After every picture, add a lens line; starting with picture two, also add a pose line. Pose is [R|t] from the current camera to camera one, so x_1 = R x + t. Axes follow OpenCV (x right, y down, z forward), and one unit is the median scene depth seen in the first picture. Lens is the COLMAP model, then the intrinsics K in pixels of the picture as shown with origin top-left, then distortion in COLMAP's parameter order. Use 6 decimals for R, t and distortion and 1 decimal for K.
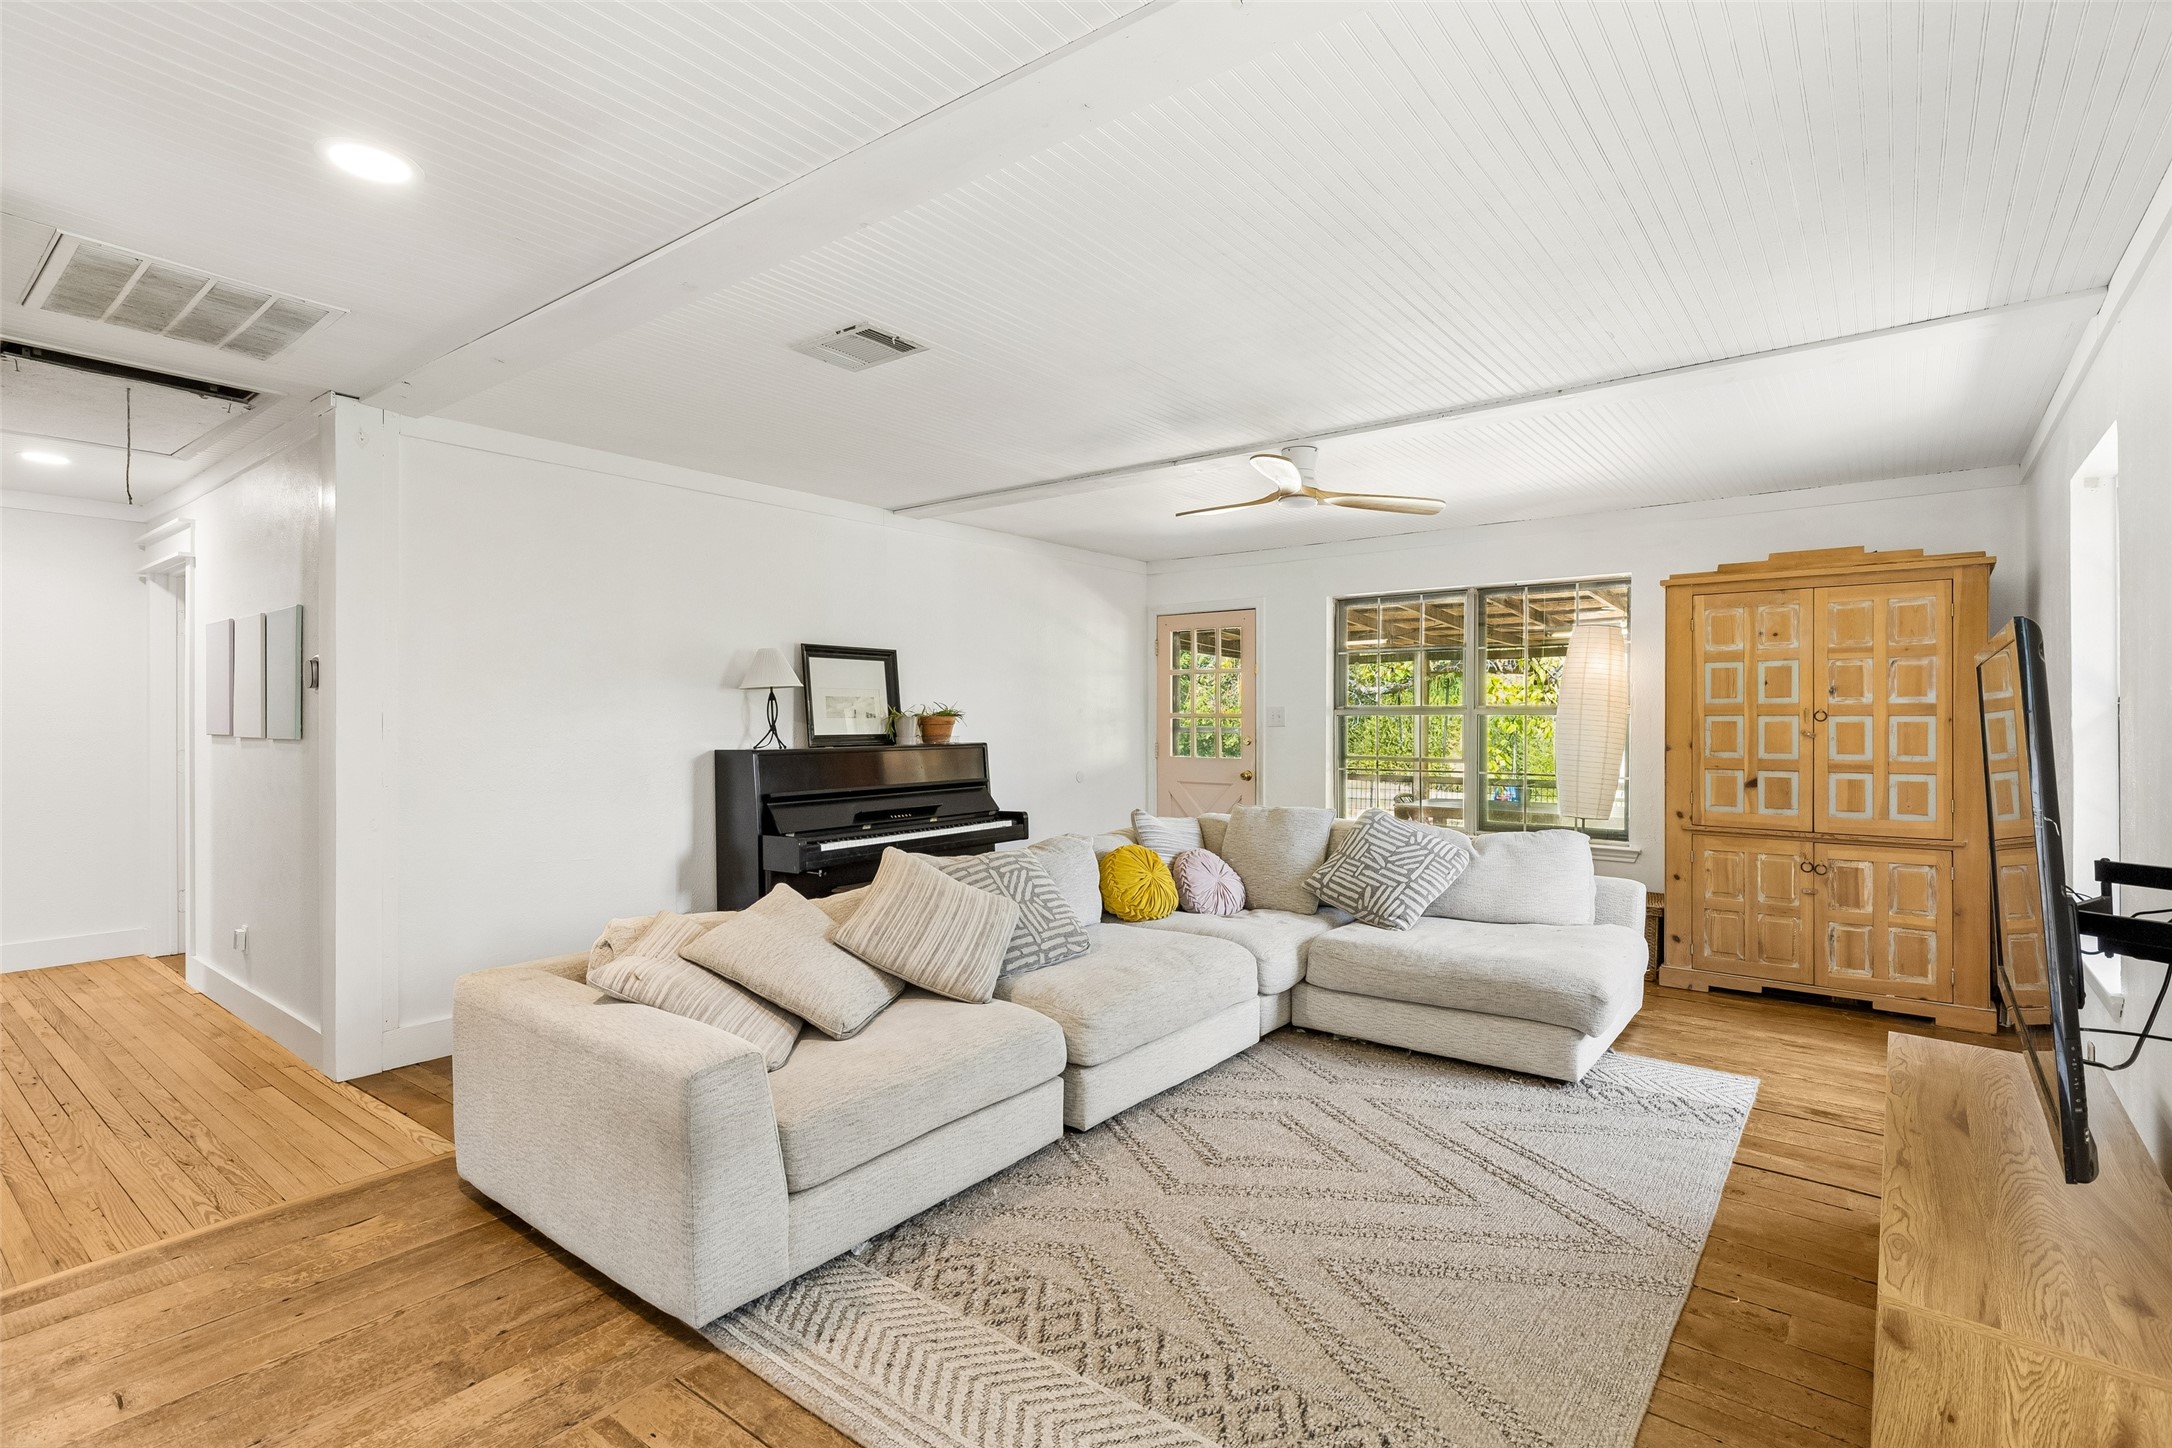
lens RADIAL K [[1033.9, 0, 1088.4], [0, 1033.9, 724.7], [0, 0, 1]] dist [0.002034, 0.000145]
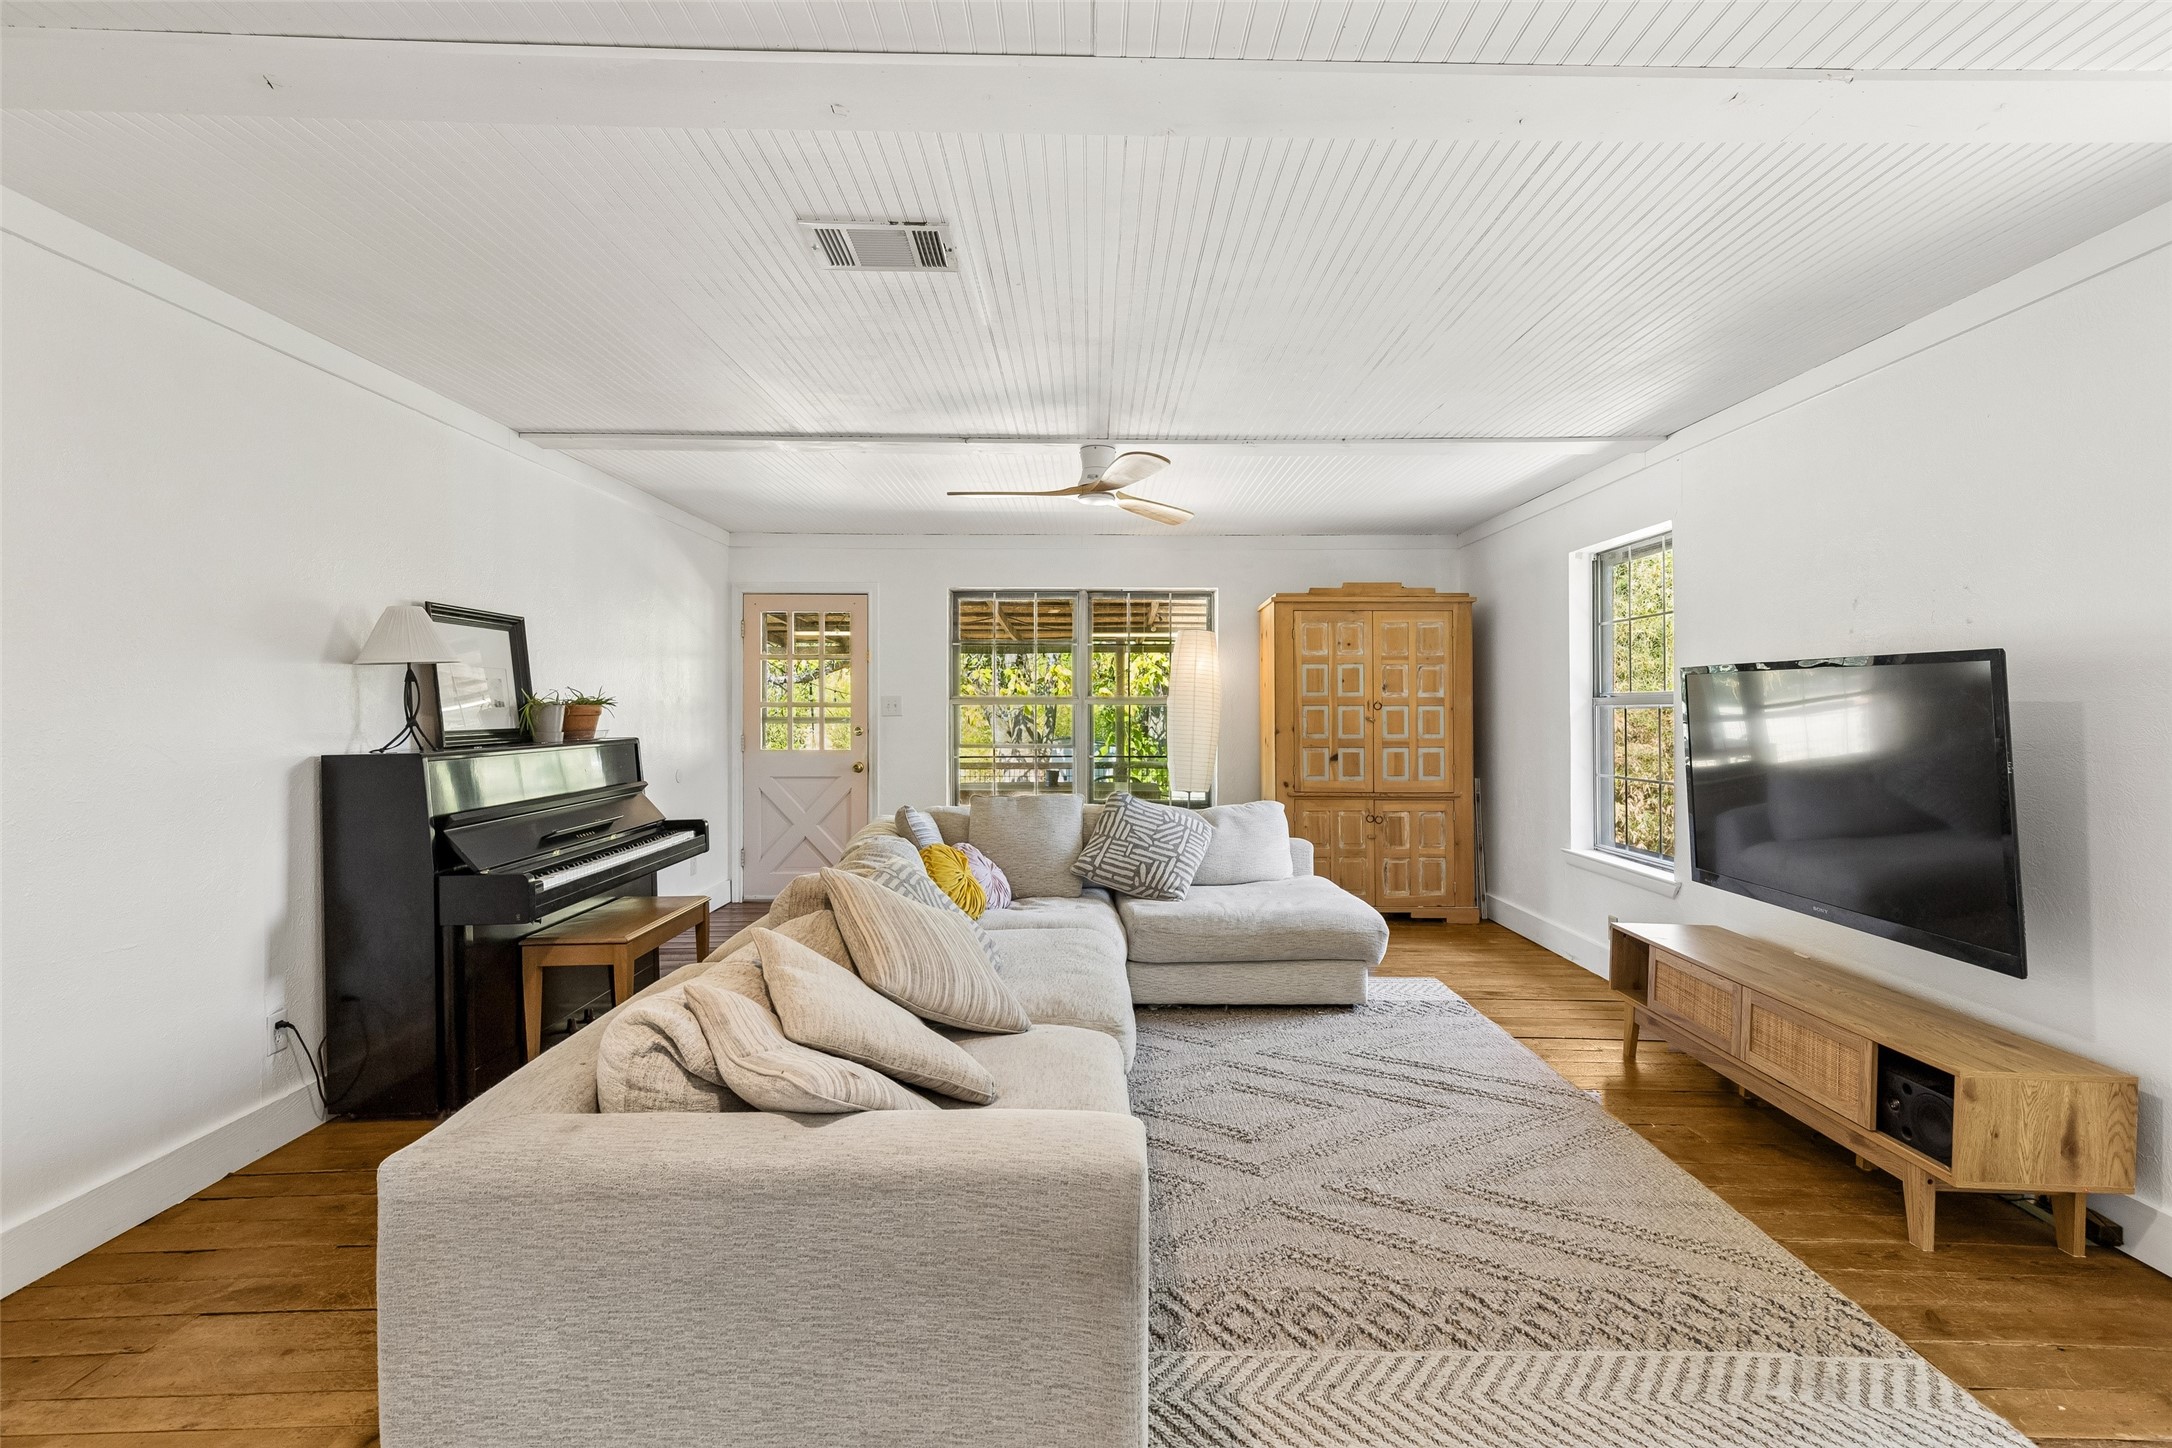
lens RADIAL K [[1018.0, 0, 1089.6], [0, 1018.0, 706.9], [0, 0, 1]] dist [0.016252, -0.000656]
pose [[0.779832, 0.000893, 0.625988, -0.423013], [0.003878, 0.999973, -0.006258, -0.000374], [-0.625977, 0.007308, 0.779808, 0.201568]]
